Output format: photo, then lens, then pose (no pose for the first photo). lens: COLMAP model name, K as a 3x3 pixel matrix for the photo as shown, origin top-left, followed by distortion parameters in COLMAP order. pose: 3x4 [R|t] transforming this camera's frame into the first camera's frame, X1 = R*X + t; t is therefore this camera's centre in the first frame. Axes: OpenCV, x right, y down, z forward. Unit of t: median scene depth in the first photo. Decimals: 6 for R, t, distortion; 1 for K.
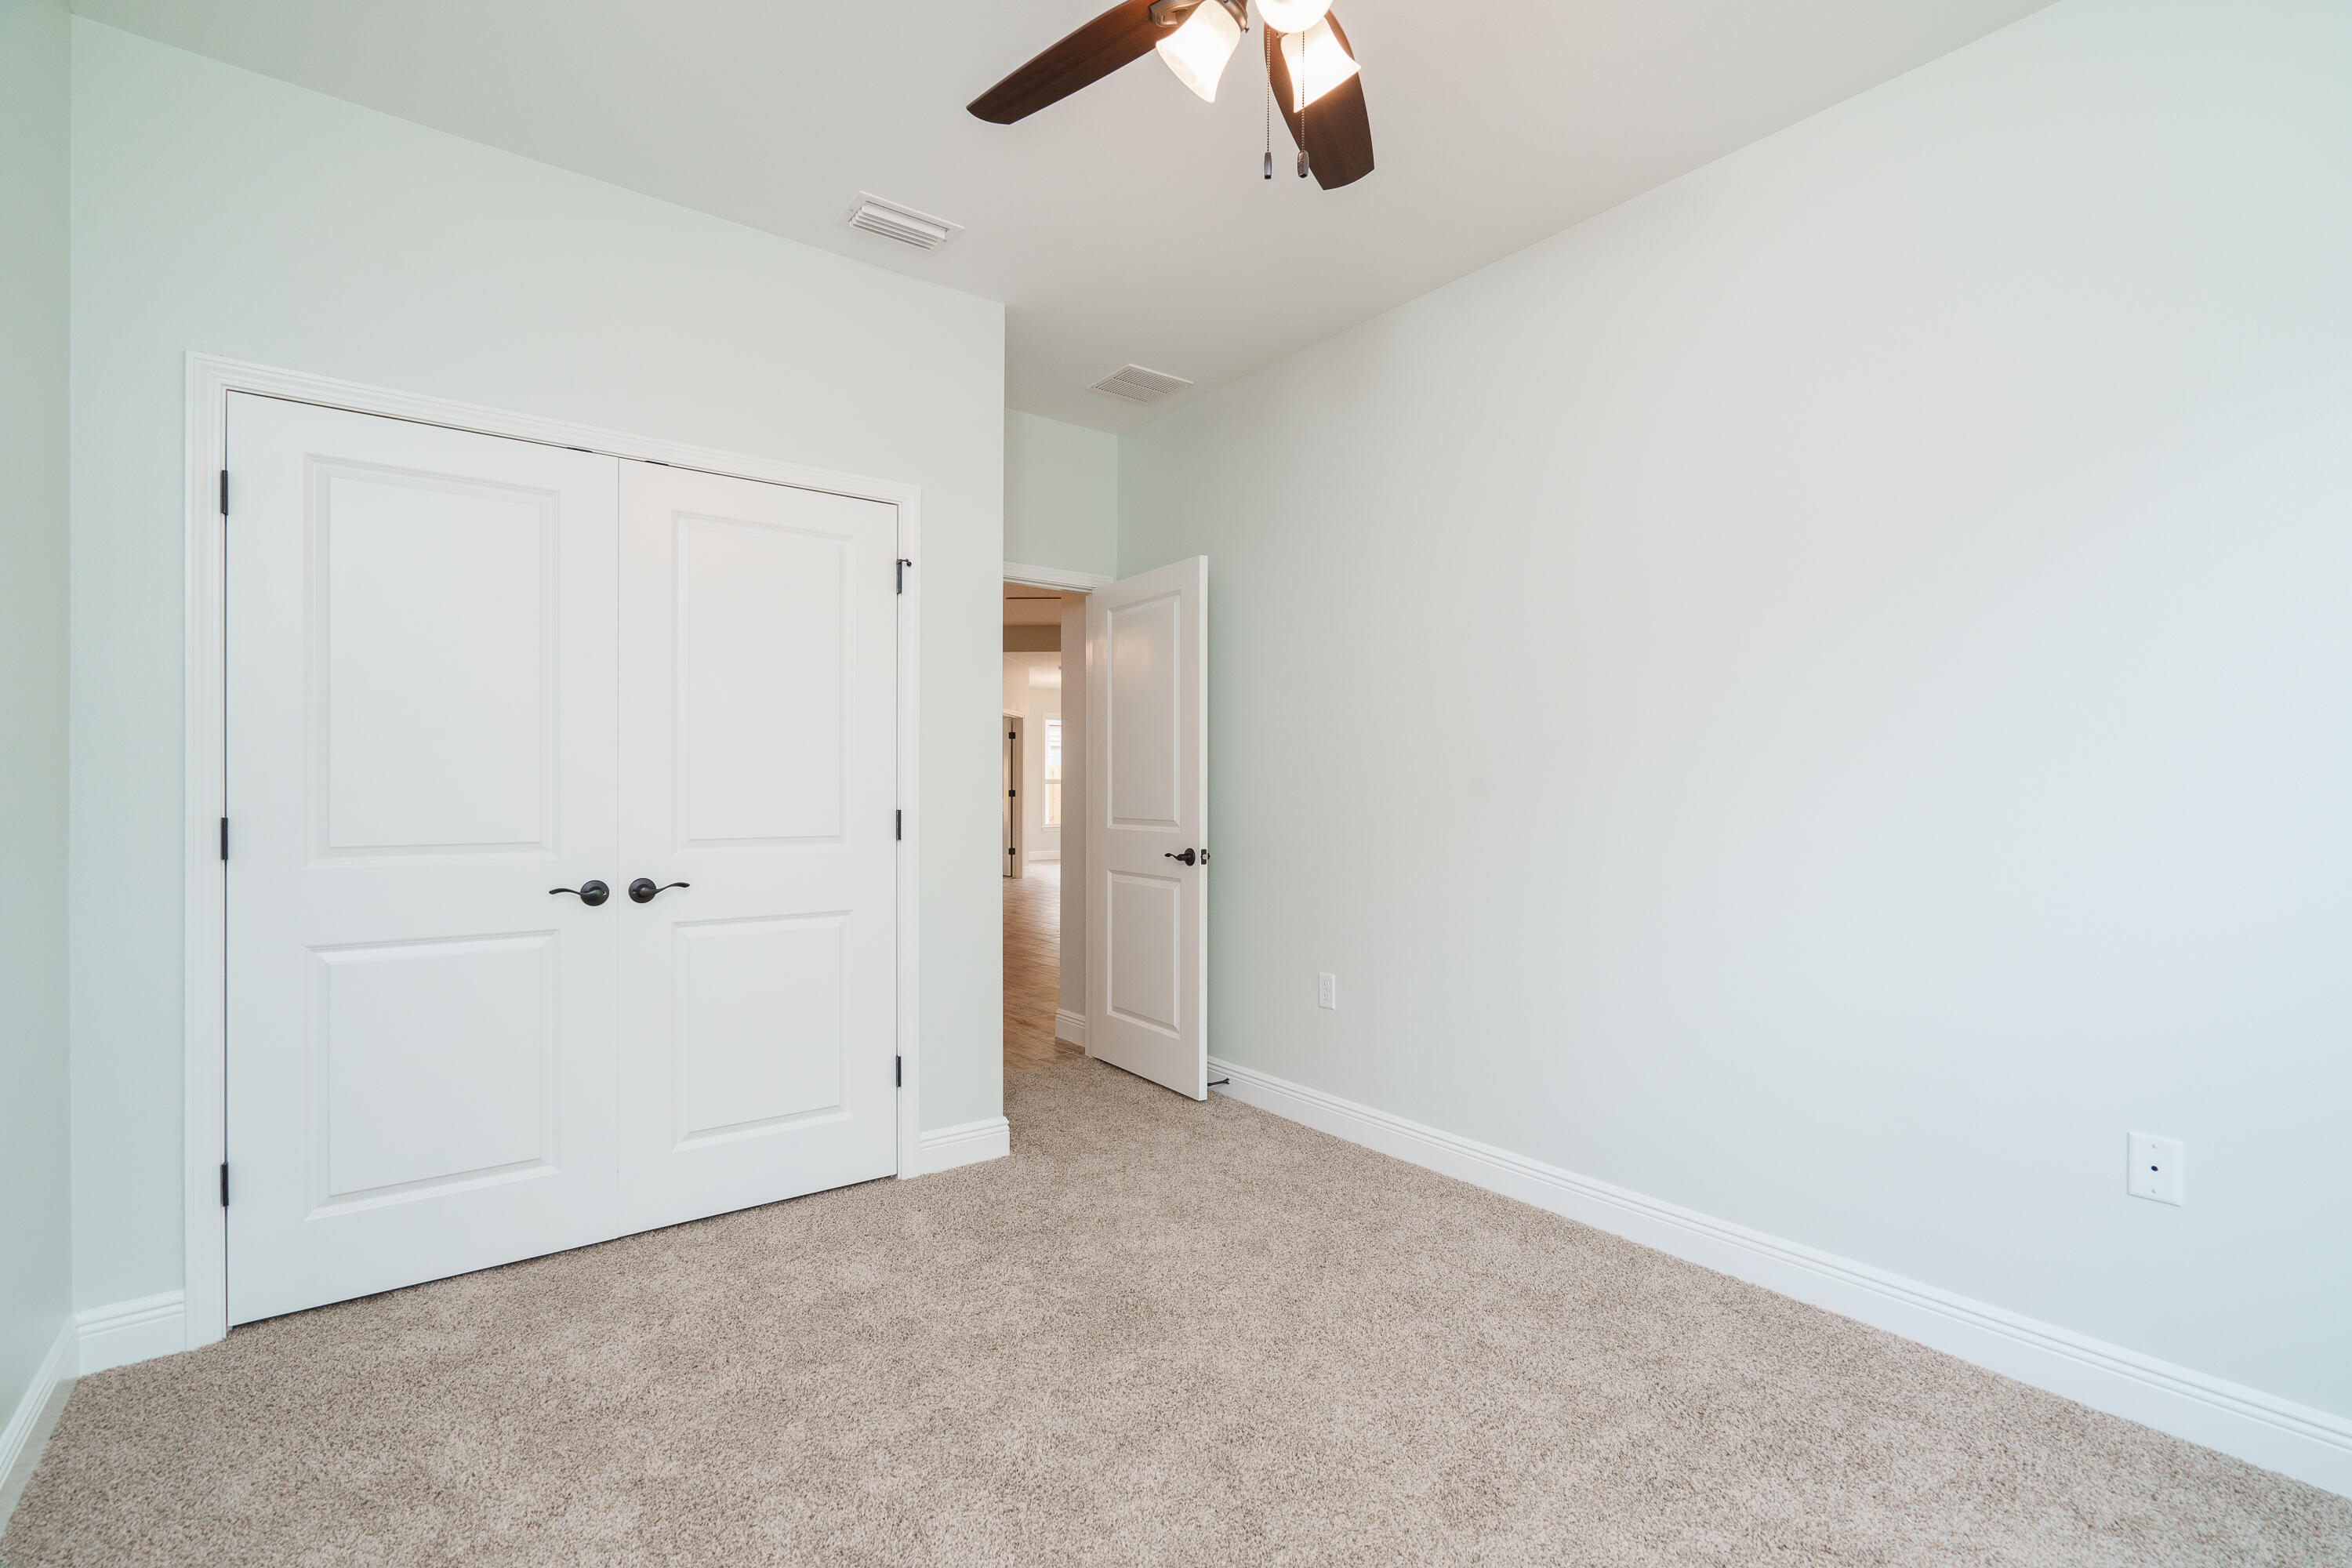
lens RADIAL K [[1076.5, 0, 1171.6], [0, 1076.5, 789.5], [0, 0, 1]] dist [-0.005142, 0.002119]
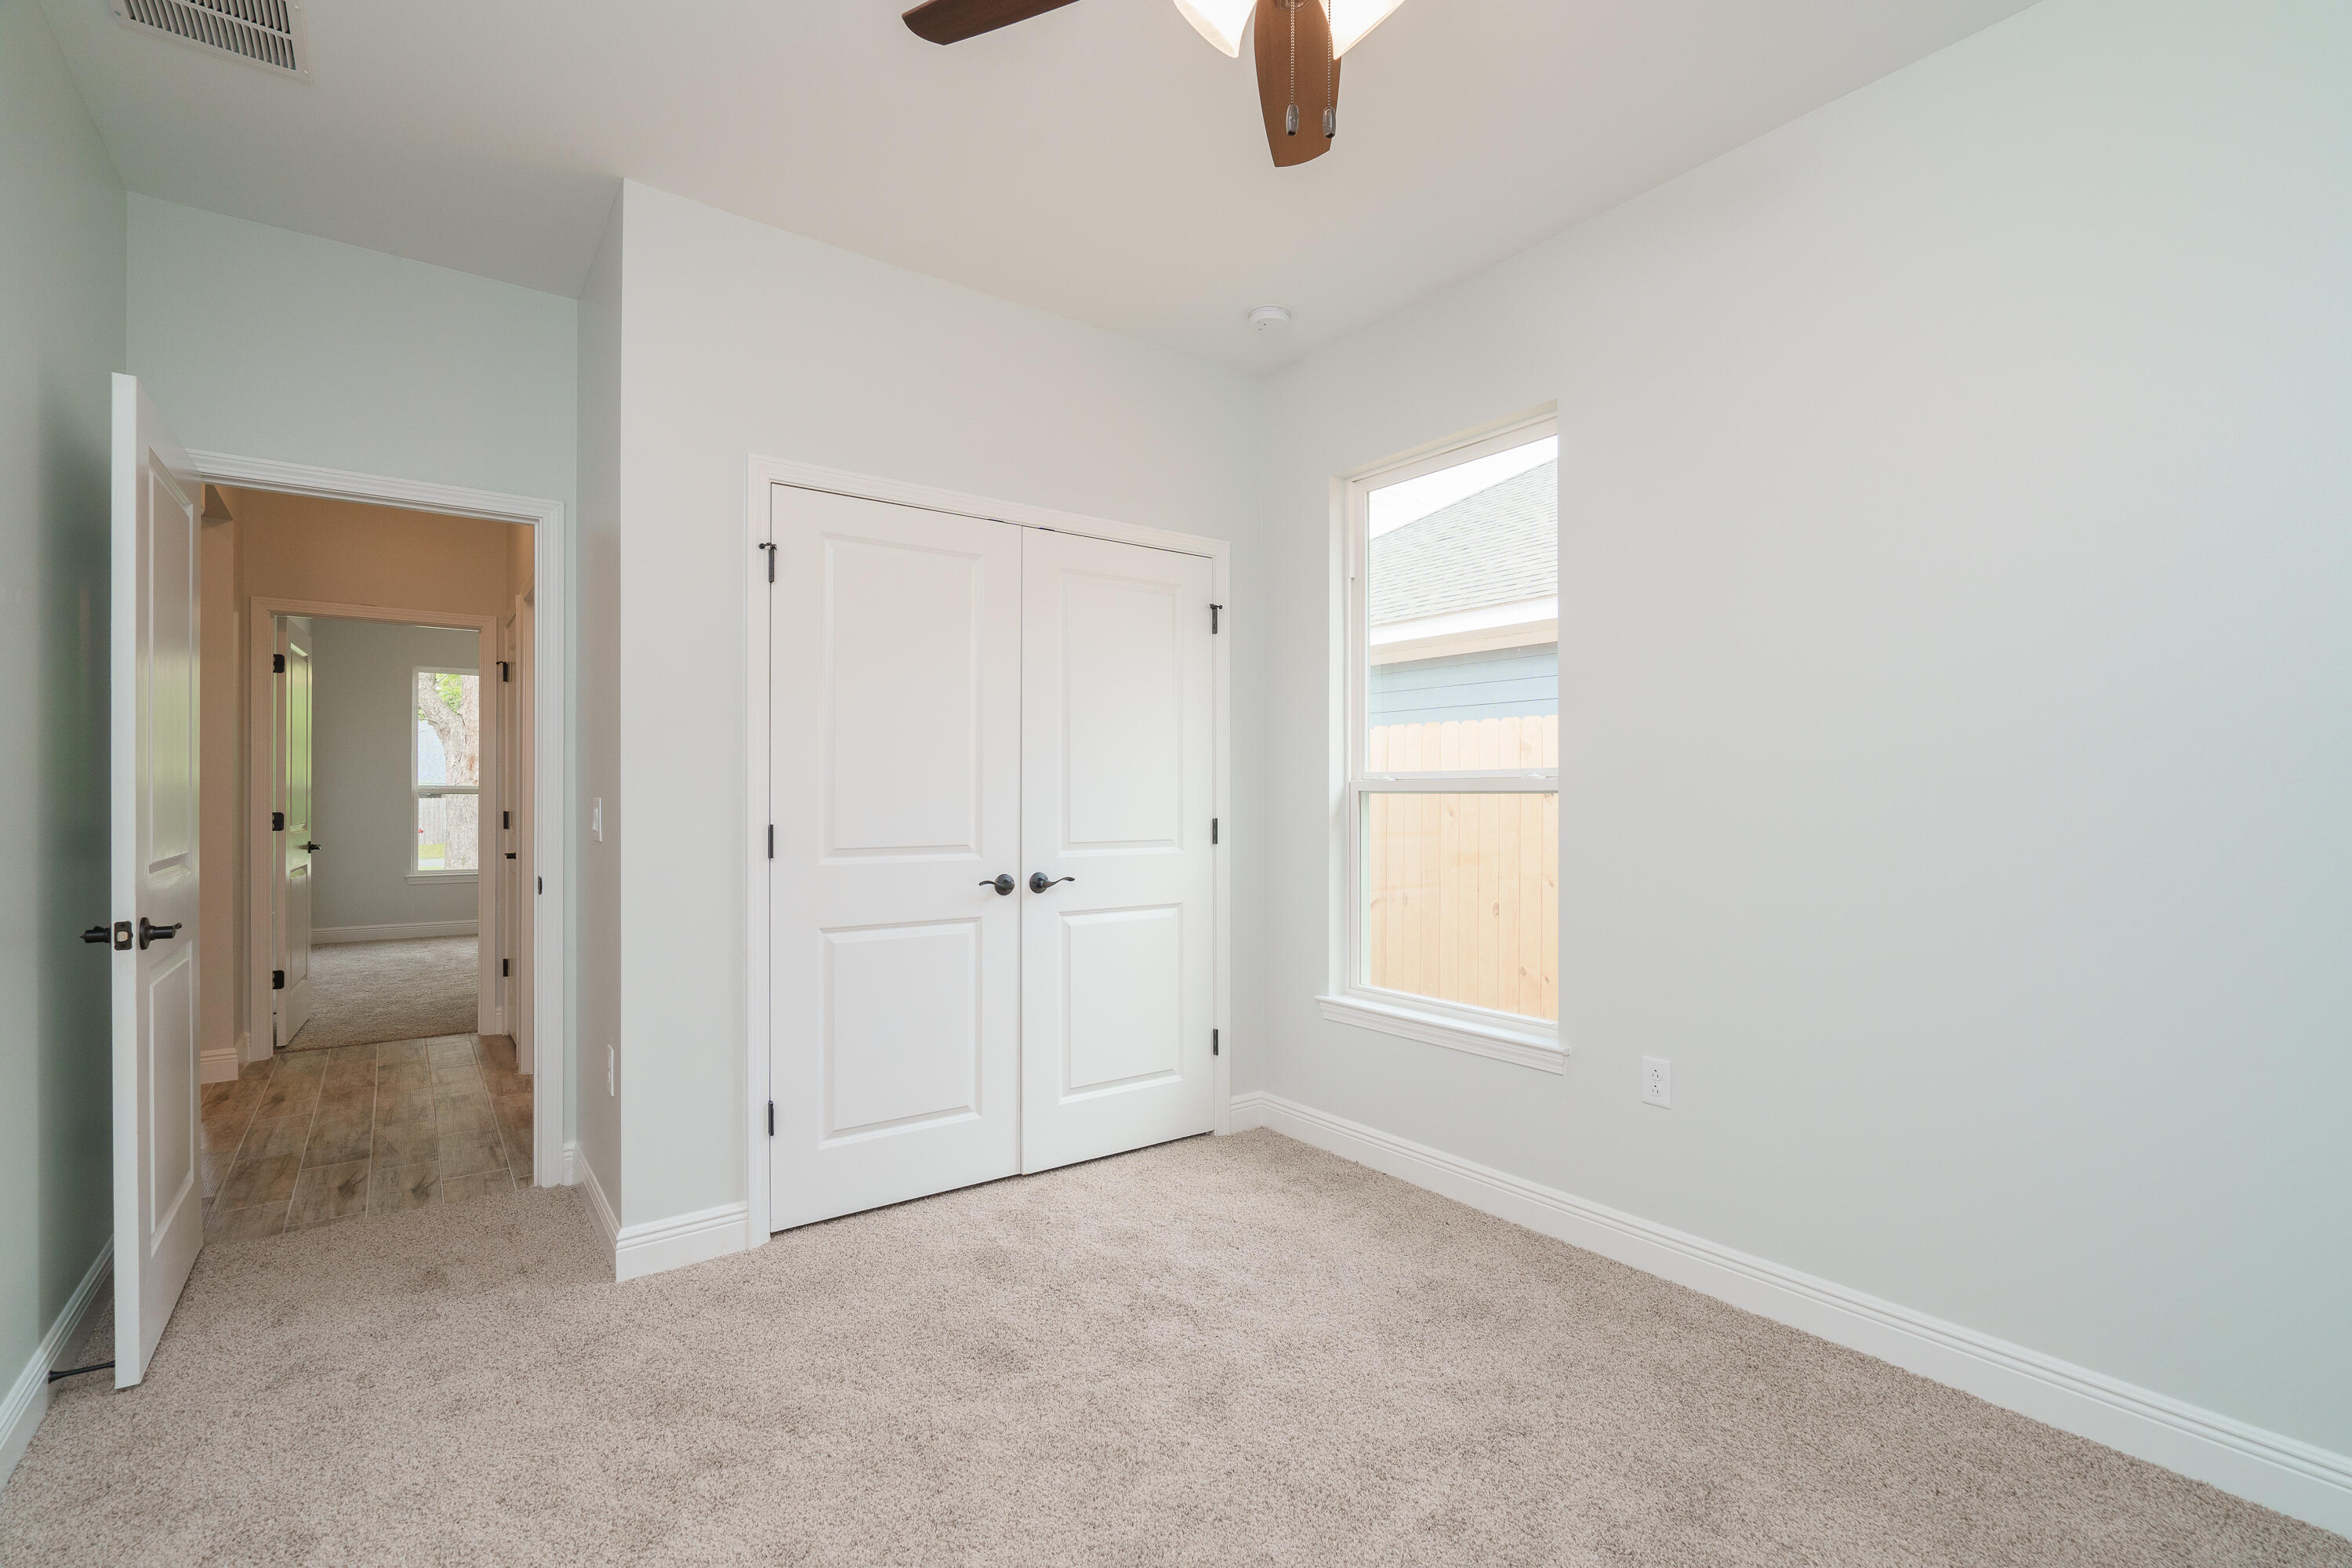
lens RADIAL K [[1076.5, 0, 1211.2], [0, 1076.5, 785.9], [0, 0, 1]] dist [-0.005142, 0.002119]
pose [[0.999876, -0.000235, -0.015749, -0.286250], [0.000082, 0.999953, -0.009713, -0.005710], [0.015750, 0.009711, 0.999829, -0.204117]]
